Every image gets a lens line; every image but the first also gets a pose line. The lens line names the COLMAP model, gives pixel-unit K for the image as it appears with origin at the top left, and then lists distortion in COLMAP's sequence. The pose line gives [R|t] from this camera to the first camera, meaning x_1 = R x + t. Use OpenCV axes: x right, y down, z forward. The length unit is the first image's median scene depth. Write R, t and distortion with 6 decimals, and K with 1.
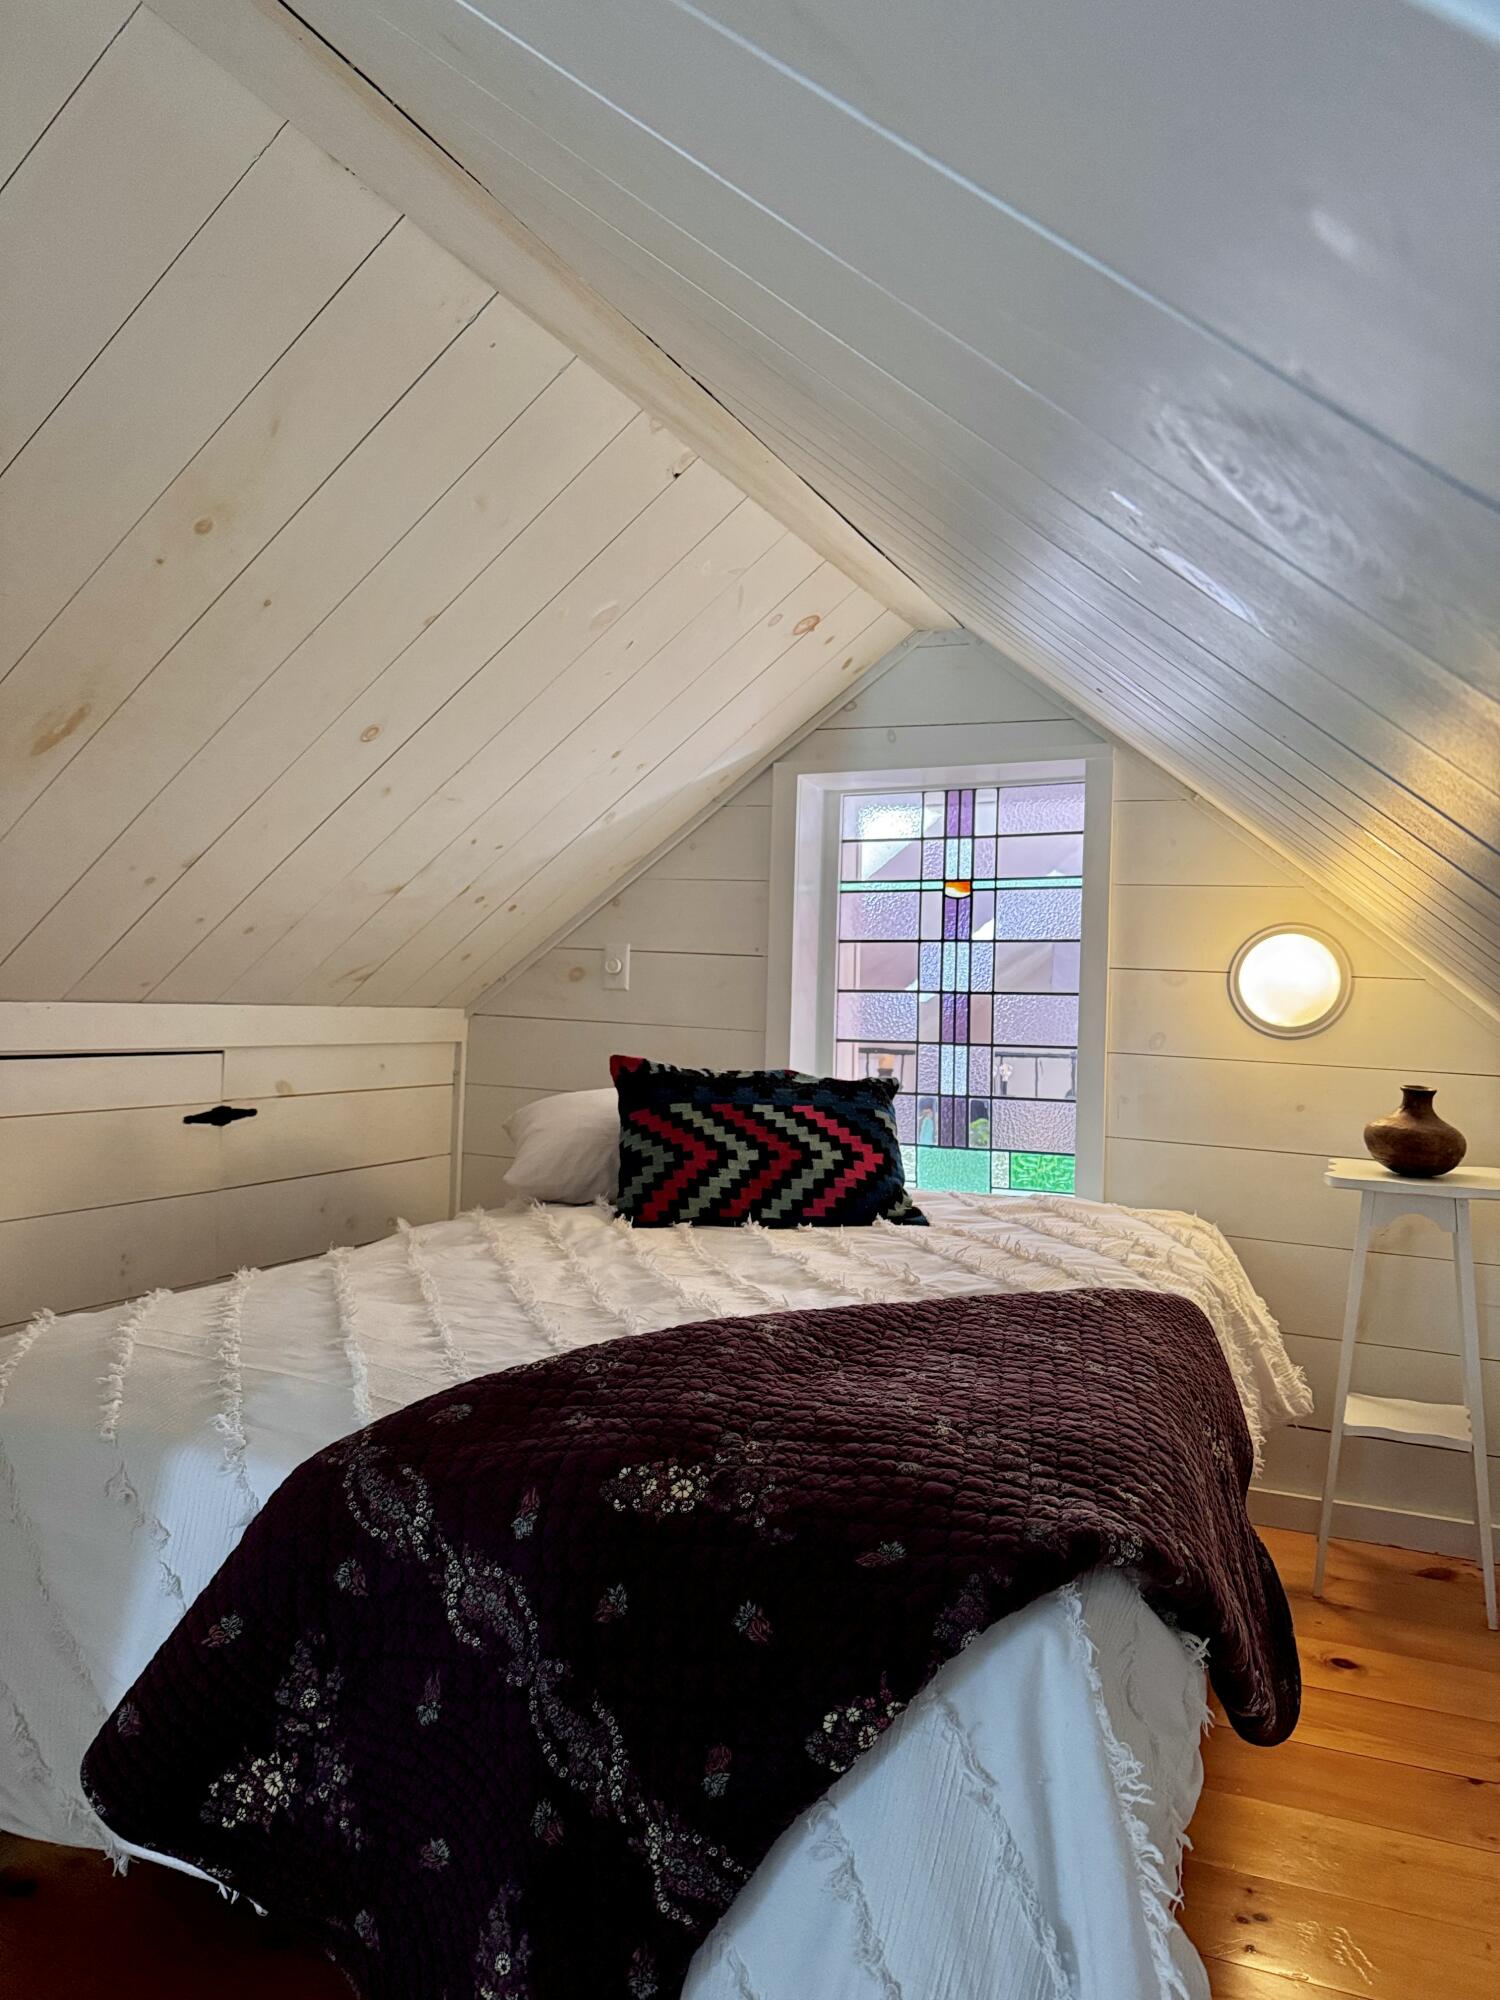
lens RADIAL K [[1395.6, 0, 750.0], [0, 1395.6, 1000.0], [0, 0, 1]] dist [0.211714, -0.000175]
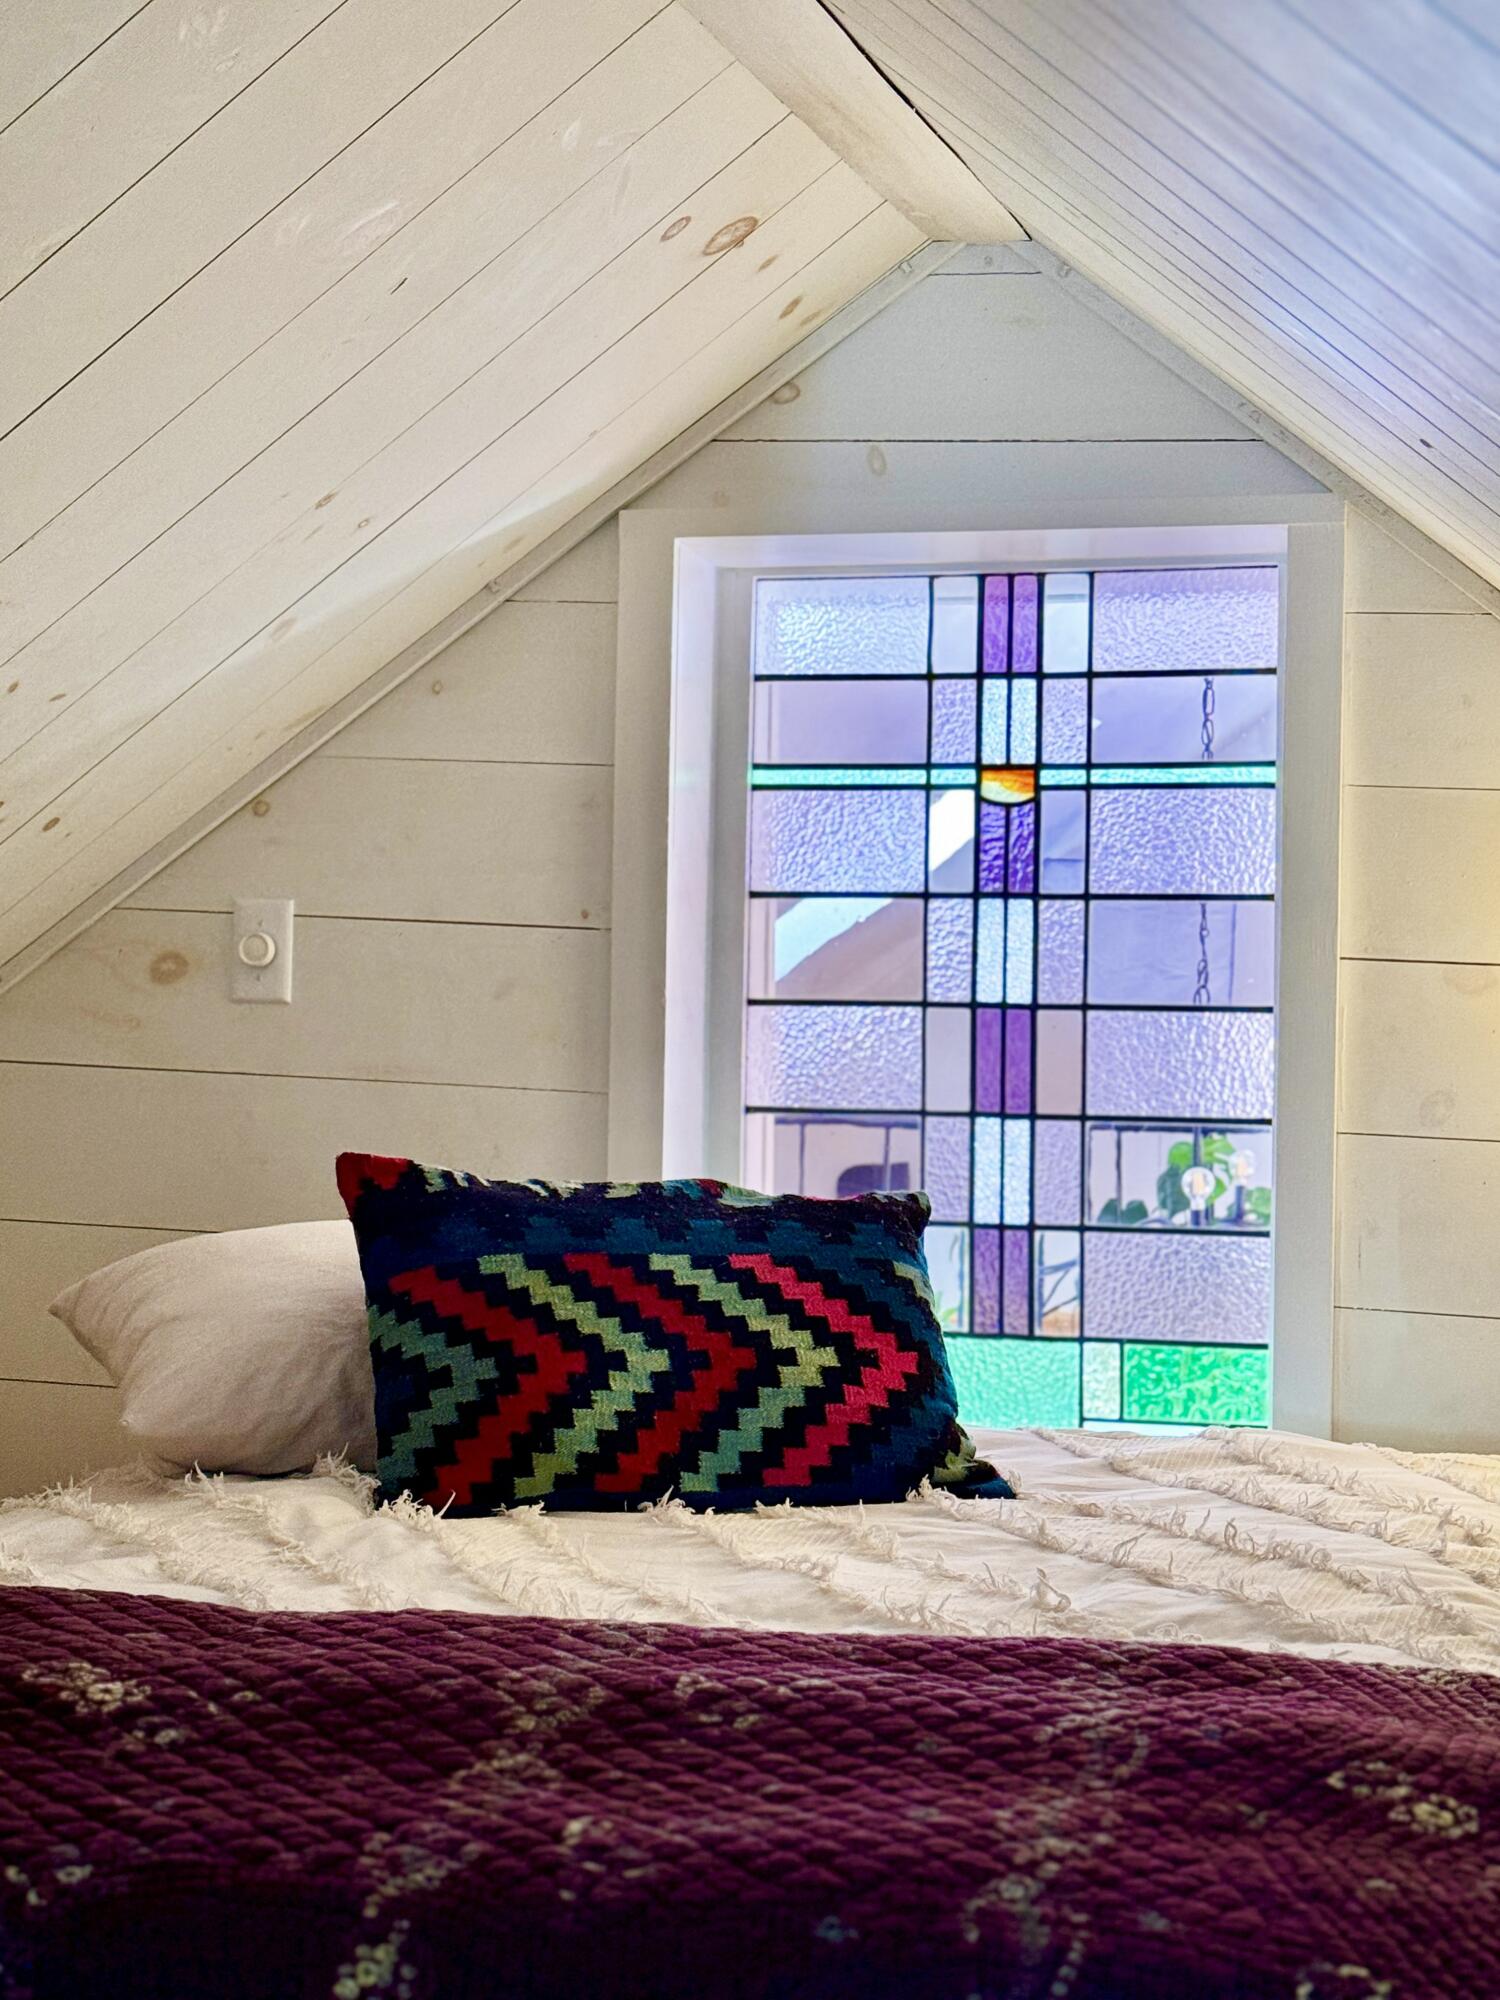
lens RADIAL K [[3418.7, 0, 750.0], [0, 3418.7, 1000.0], [0, 0, 1]] dist [0.241196, 0.078224]
pose [[0.989436, -0.004553, 0.144897, -0.131865], [0.003813, 0.999978, 0.005383, -0.017554], [-0.144919, -0.004774, 0.989432, -0.153602]]
